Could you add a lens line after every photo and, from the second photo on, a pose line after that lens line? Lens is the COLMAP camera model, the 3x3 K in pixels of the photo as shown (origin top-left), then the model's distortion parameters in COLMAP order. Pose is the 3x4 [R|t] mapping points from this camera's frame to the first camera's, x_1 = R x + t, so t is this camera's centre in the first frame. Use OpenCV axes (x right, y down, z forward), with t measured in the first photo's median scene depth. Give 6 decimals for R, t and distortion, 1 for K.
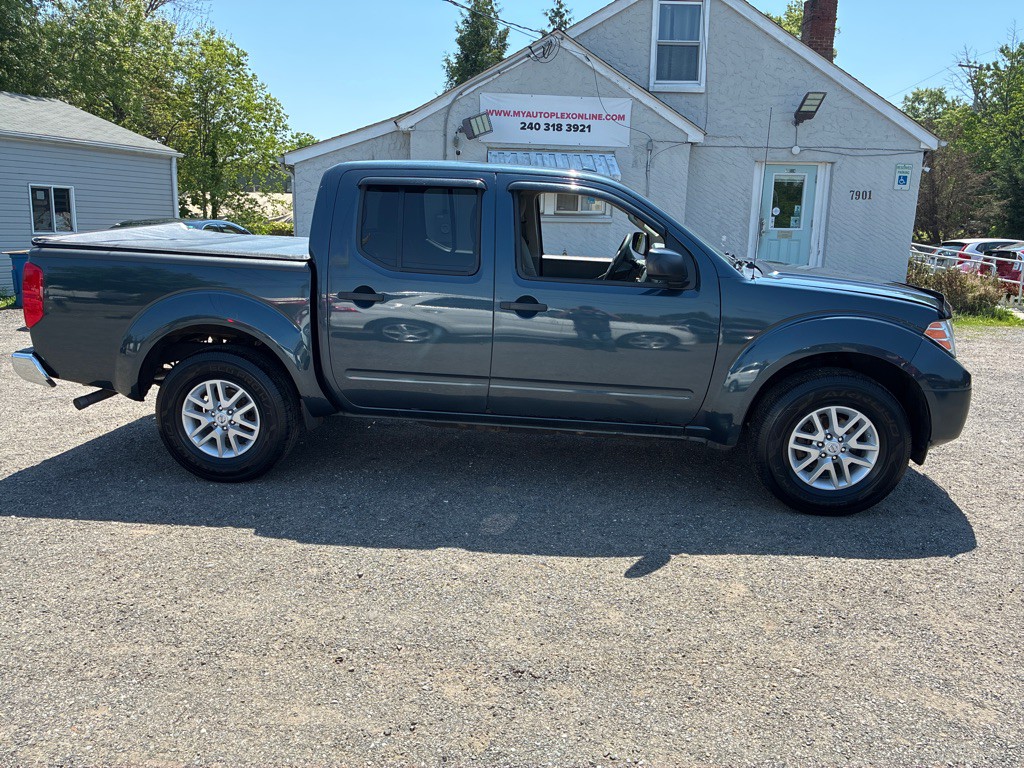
lens RADIAL K [[777.4, 0, 508.0], [0, 777.4, 377.5], [0, 0, 1]] dist [0.049675, -0.067820]
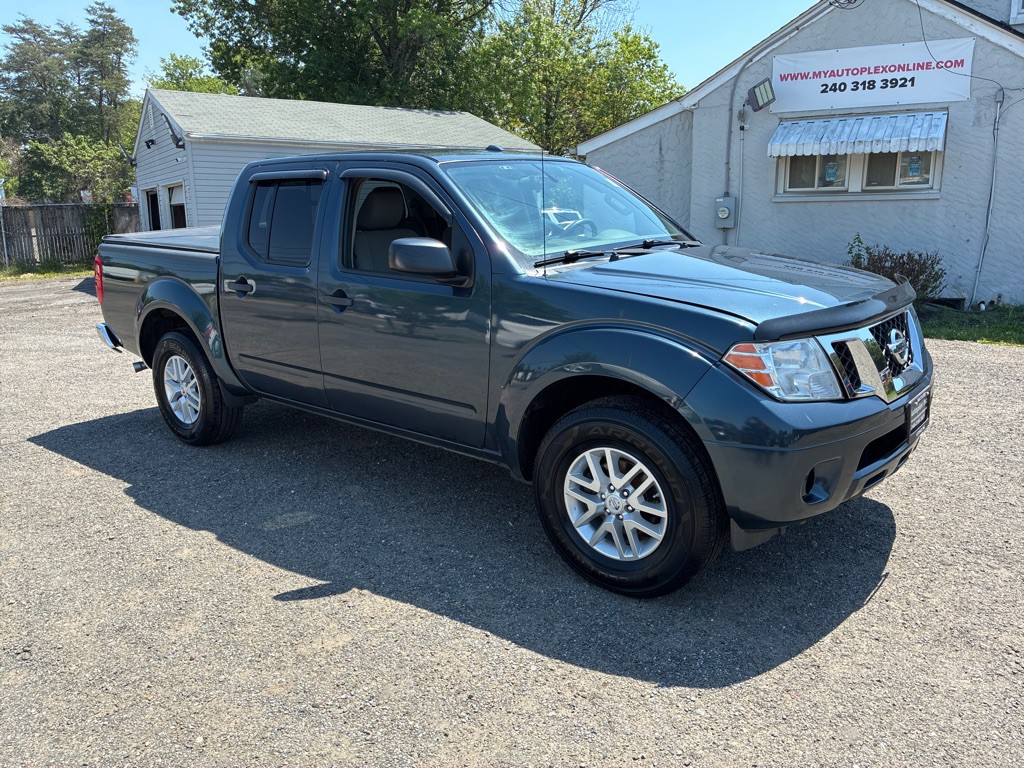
lens RADIAL K [[774.4, 0, 504.4], [0, 774.4, 384.1], [0, 0, 1]] dist [0.074522, -0.107832]
pose [[0.827576, 0.089957, -0.554100, 0.231950], [-0.076988, 0.995938, 0.046704, -0.016020], [0.556050, 0.004007, 0.831139, 0.102706]]
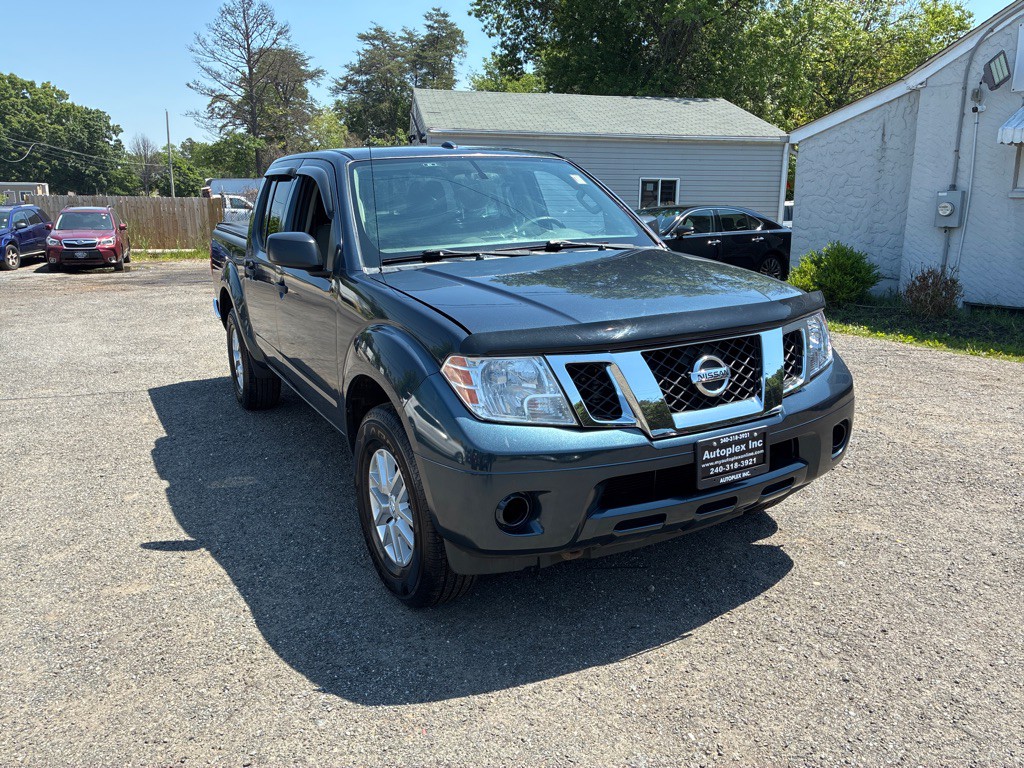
lens RADIAL K [[772.0, 0, 508.2], [0, 772.0, 384.0], [0, 0, 1]] dist [0.060507, -0.083888]
pose [[0.563520, 0.167935, -0.808853, 0.333739], [-0.146635, 0.983905, 0.102121, -0.036673], [0.812984, 0.061059, 0.579075, 0.208759]]
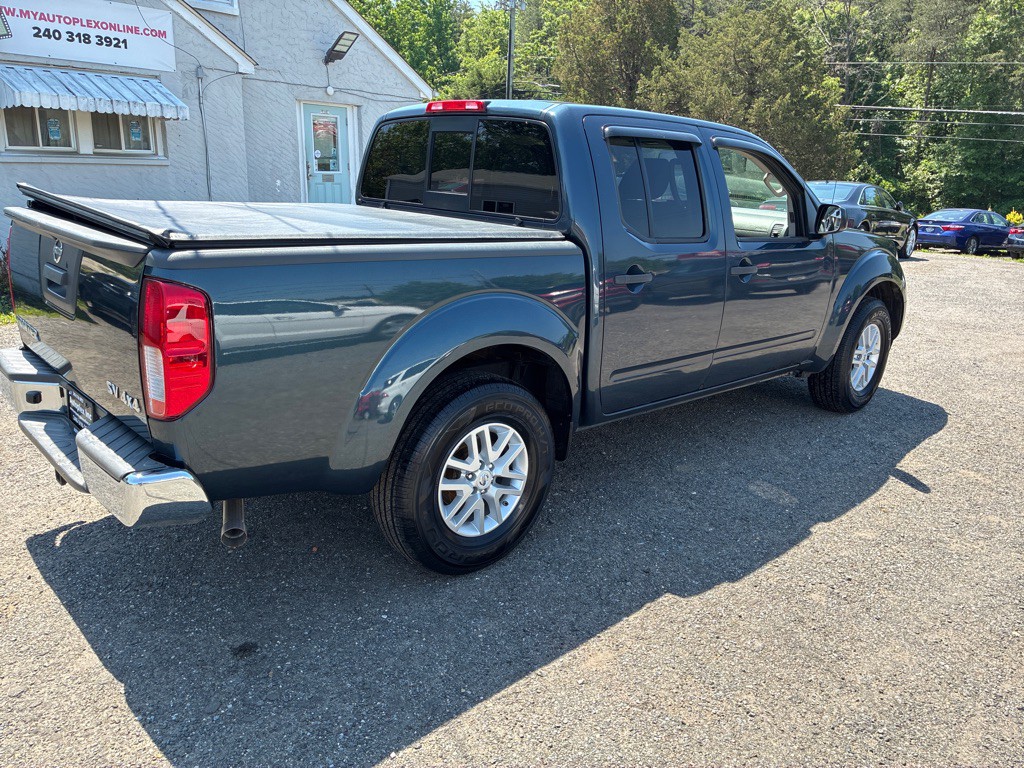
lens RADIAL K [[774.4, 0, 515.8], [0, 774.4, 382.4], [0, 0, 1]] dist [0.076433, -0.106853]
pose [[0.655797, -0.203106, 0.727102, -0.284689], [0.142131, 0.979124, 0.145312, -0.043311], [-0.741437, 0.008048, 0.670974, 0.179241]]
